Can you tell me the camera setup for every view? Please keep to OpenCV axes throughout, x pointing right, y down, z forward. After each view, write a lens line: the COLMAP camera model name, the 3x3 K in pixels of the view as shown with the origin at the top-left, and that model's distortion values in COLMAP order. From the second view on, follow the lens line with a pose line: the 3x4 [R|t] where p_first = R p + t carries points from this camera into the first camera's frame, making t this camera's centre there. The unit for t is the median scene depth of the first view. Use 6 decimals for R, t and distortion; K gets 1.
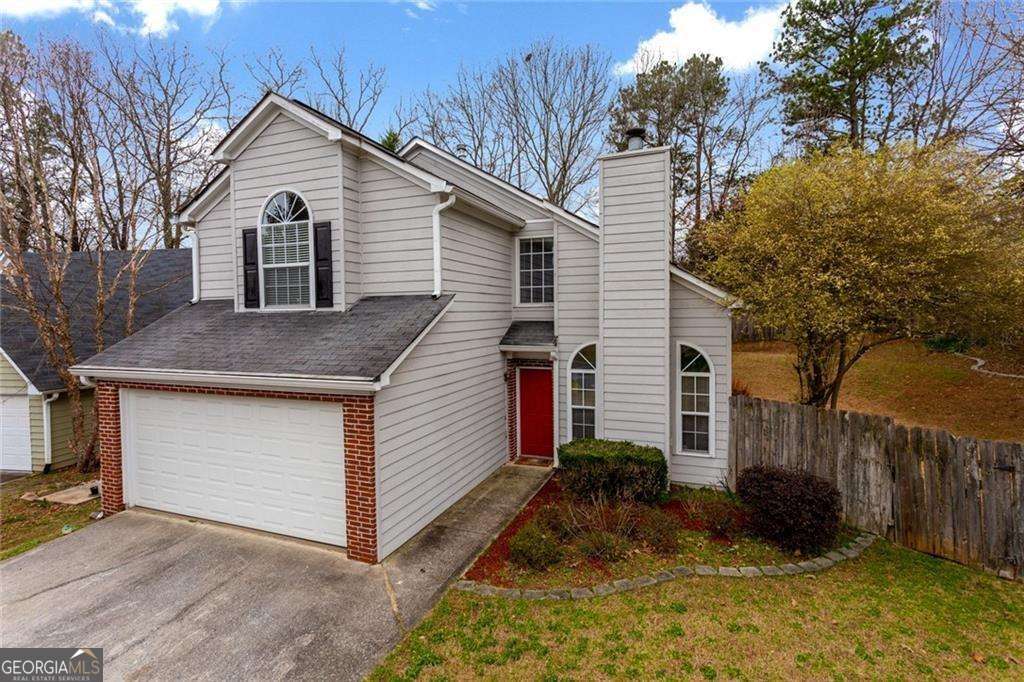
lens RADIAL K [[499.0, 0, 513.0], [0, 499.0, 332.2], [0, 0, 1]] dist [0.003204, 0.000334]
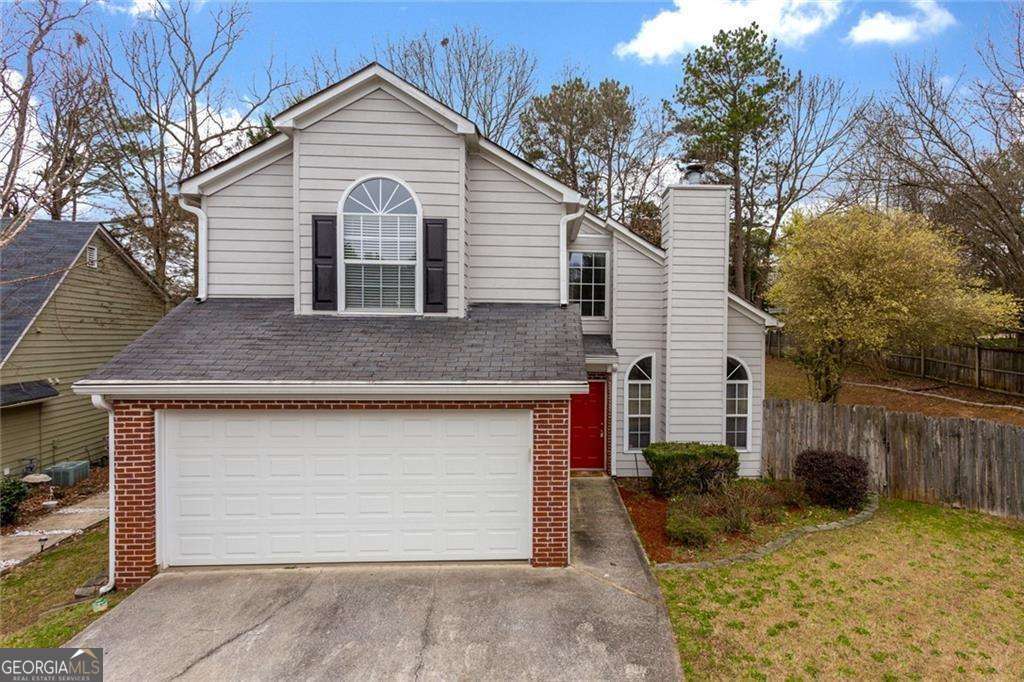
lens RADIAL K [[612.3, 0, 514.7], [0, 612.3, 351.5], [0, 0, 1]] dist [0.000055, 0.002061]
pose [[0.899347, 0.010612, 0.437107, -0.733555], [-0.004034, 0.999864, -0.015974, 0.038370], [-0.437217, 0.012603, 0.899268, -0.062195]]
